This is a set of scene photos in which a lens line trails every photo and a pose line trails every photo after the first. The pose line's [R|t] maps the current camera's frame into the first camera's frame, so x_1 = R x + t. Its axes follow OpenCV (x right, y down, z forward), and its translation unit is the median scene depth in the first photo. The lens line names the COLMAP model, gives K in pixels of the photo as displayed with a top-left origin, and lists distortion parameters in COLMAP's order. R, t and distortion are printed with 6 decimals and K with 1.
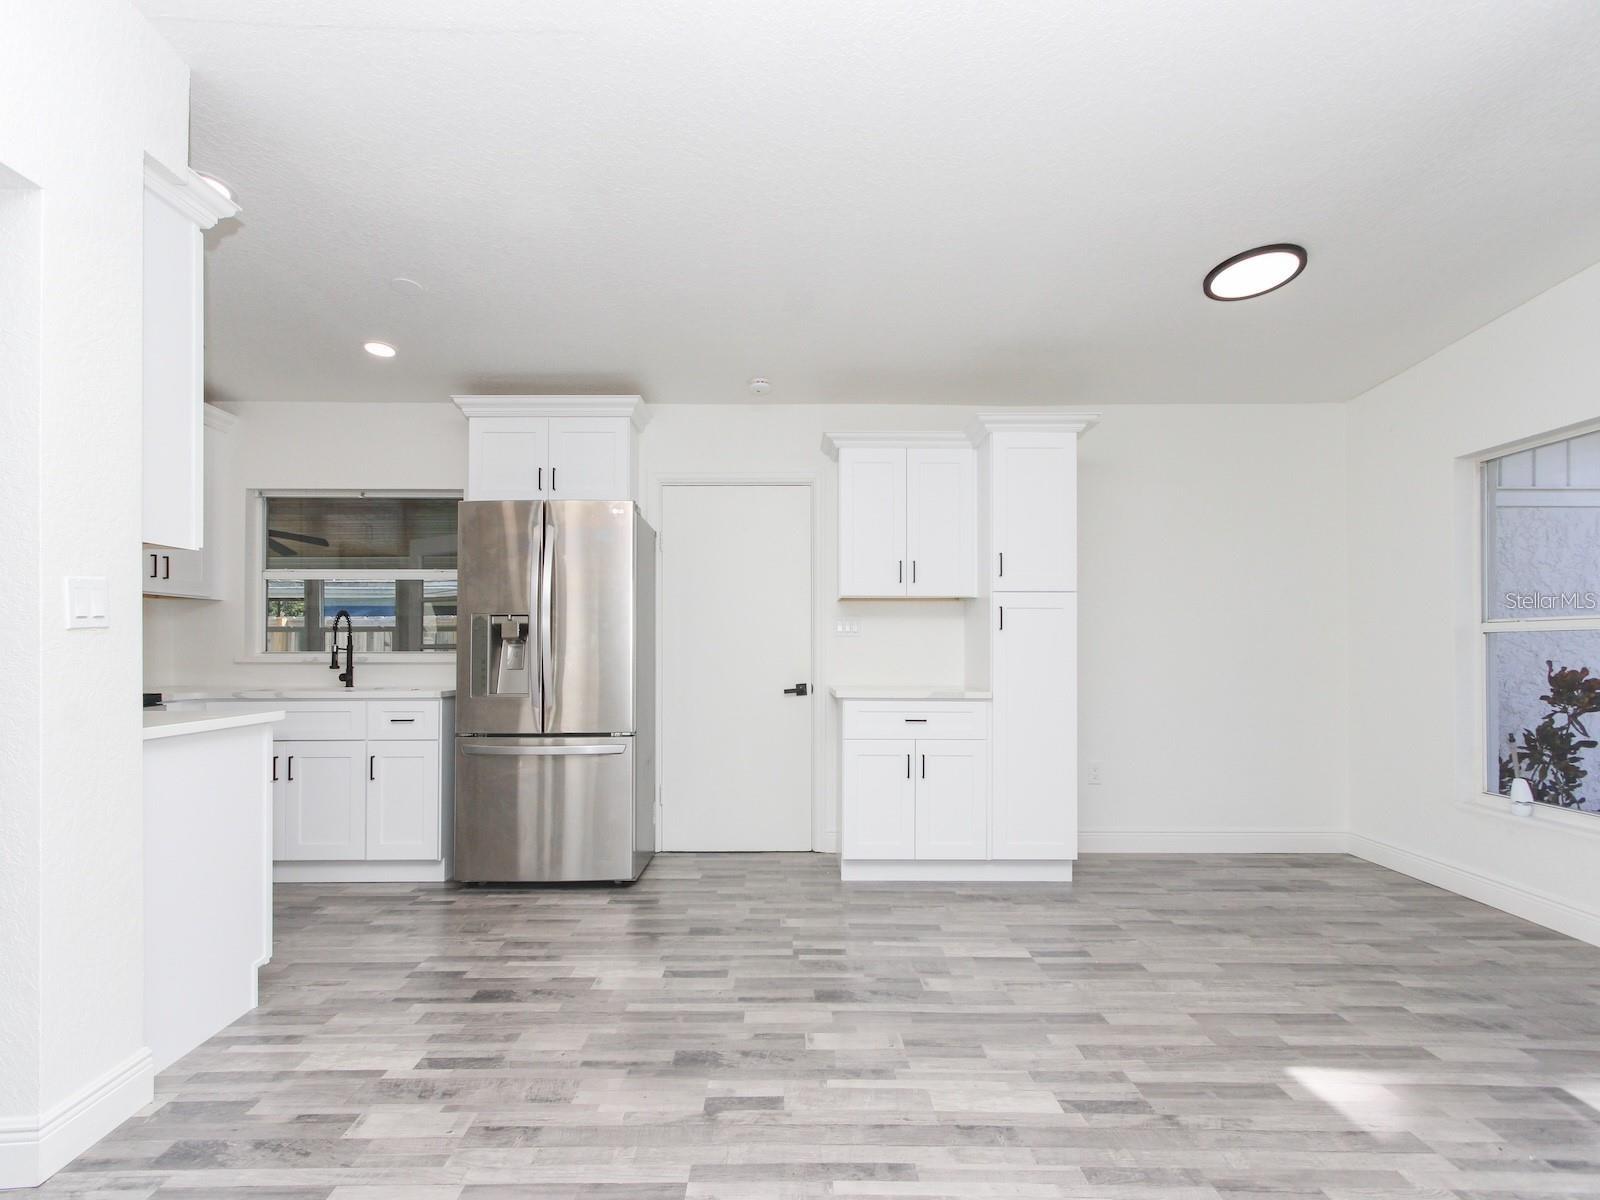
lens RADIAL K [[750.3, 0, 774.7], [0, 750.3, 630.6], [0, 0, 1]] dist [0.005063, 0.000585]
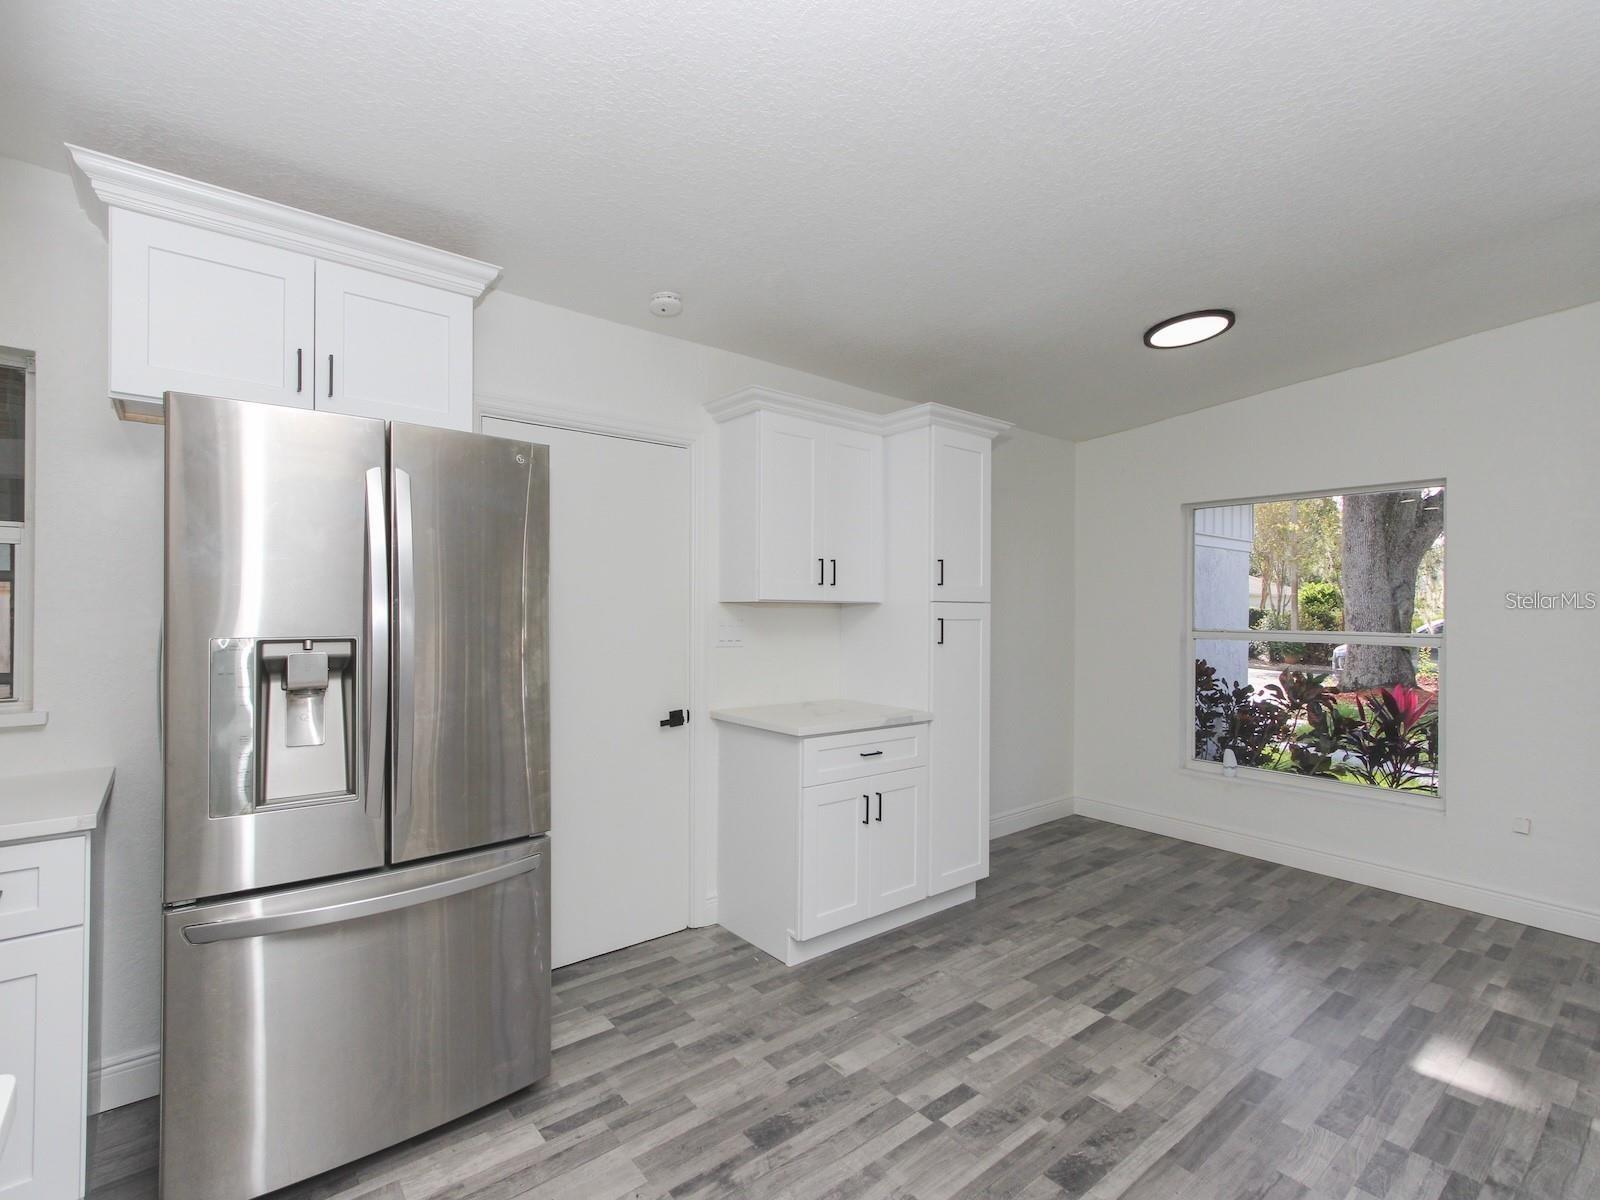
lens RADIAL K [[751.9, 0, 784.6], [0, 751.9, 603.8], [0, 0, 1]] dist [0.003075, 0.000036]
pose [[0.781690, 0.007852, 0.623618, -0.436175], [-0.018125, 0.999784, 0.010132, -0.055575], [-0.623404, -0.019223, 0.781664, 0.432765]]
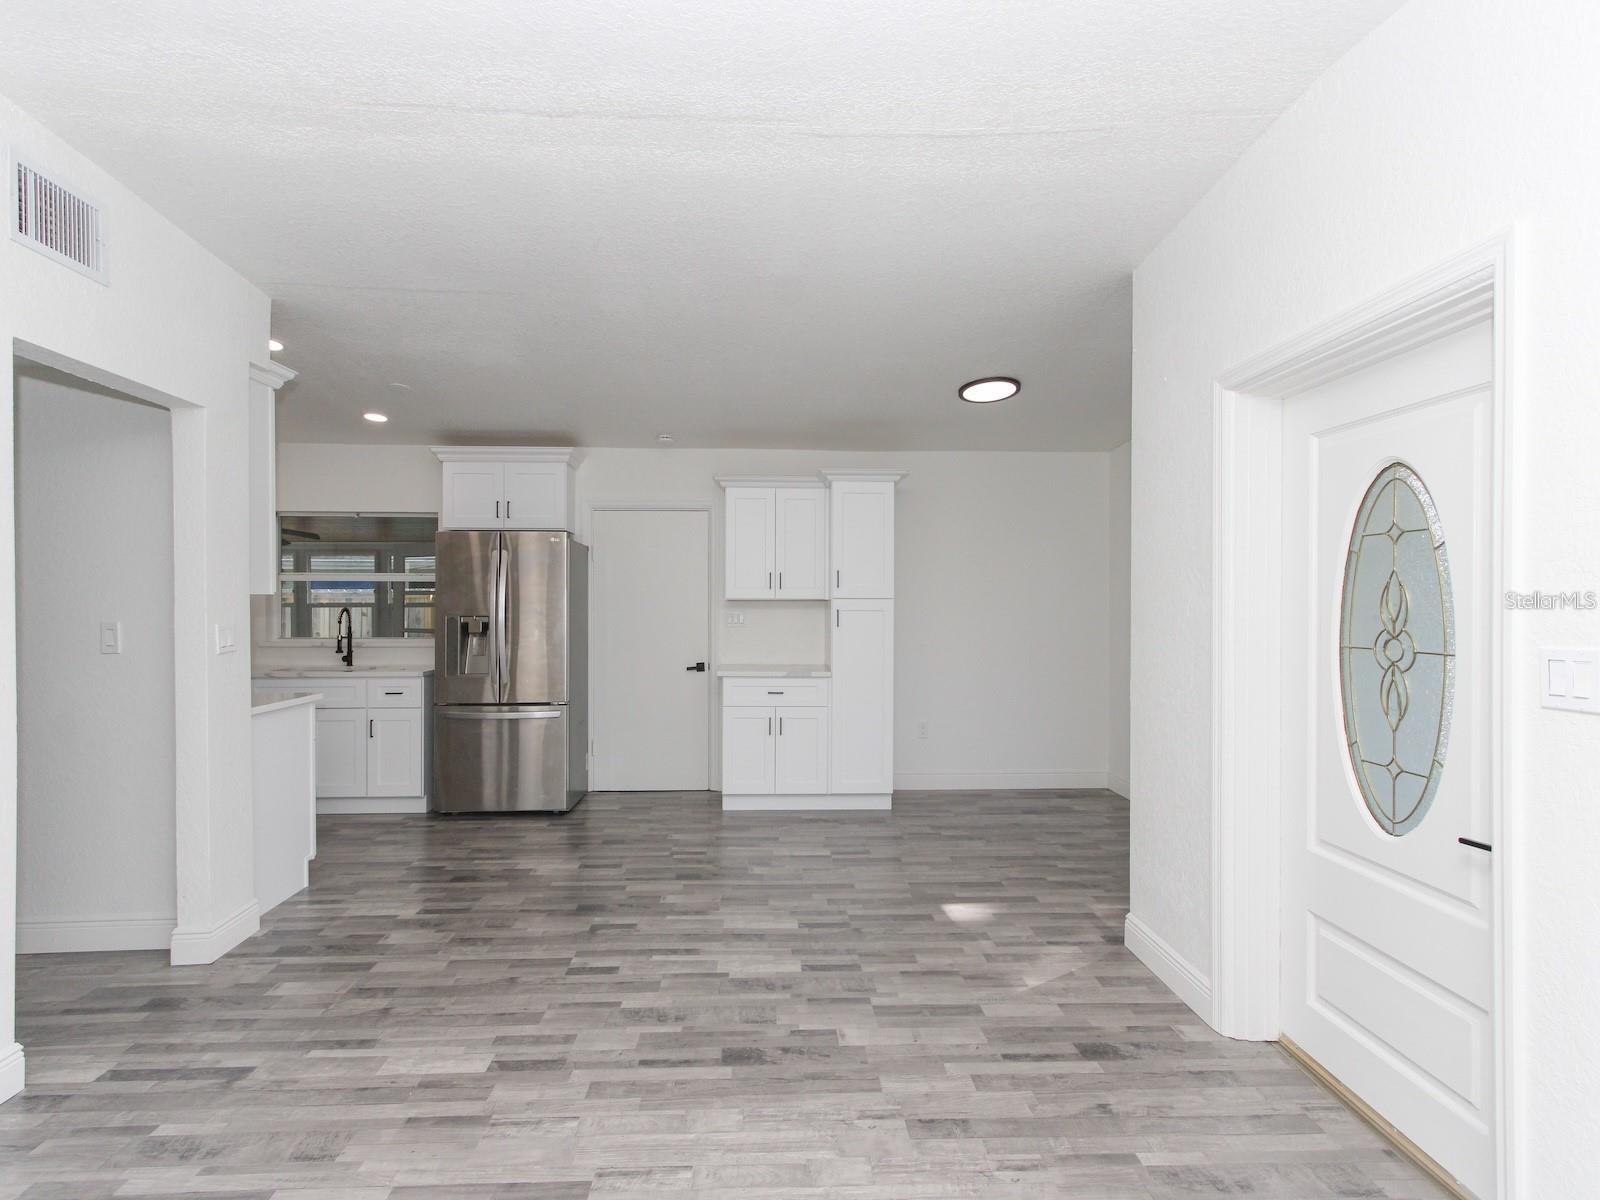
lens RADIAL K [[751.9, 0, 770.1], [0, 751.9, 597.9], [0, 0, 1]] dist [0.003075, 0.000036]
pose [[0.999466, 0.001659, 0.032621, 0.140011], [-0.002262, 0.999827, 0.018479, -0.081770], [-0.032584, -0.018543, 0.999297, -0.383907]]
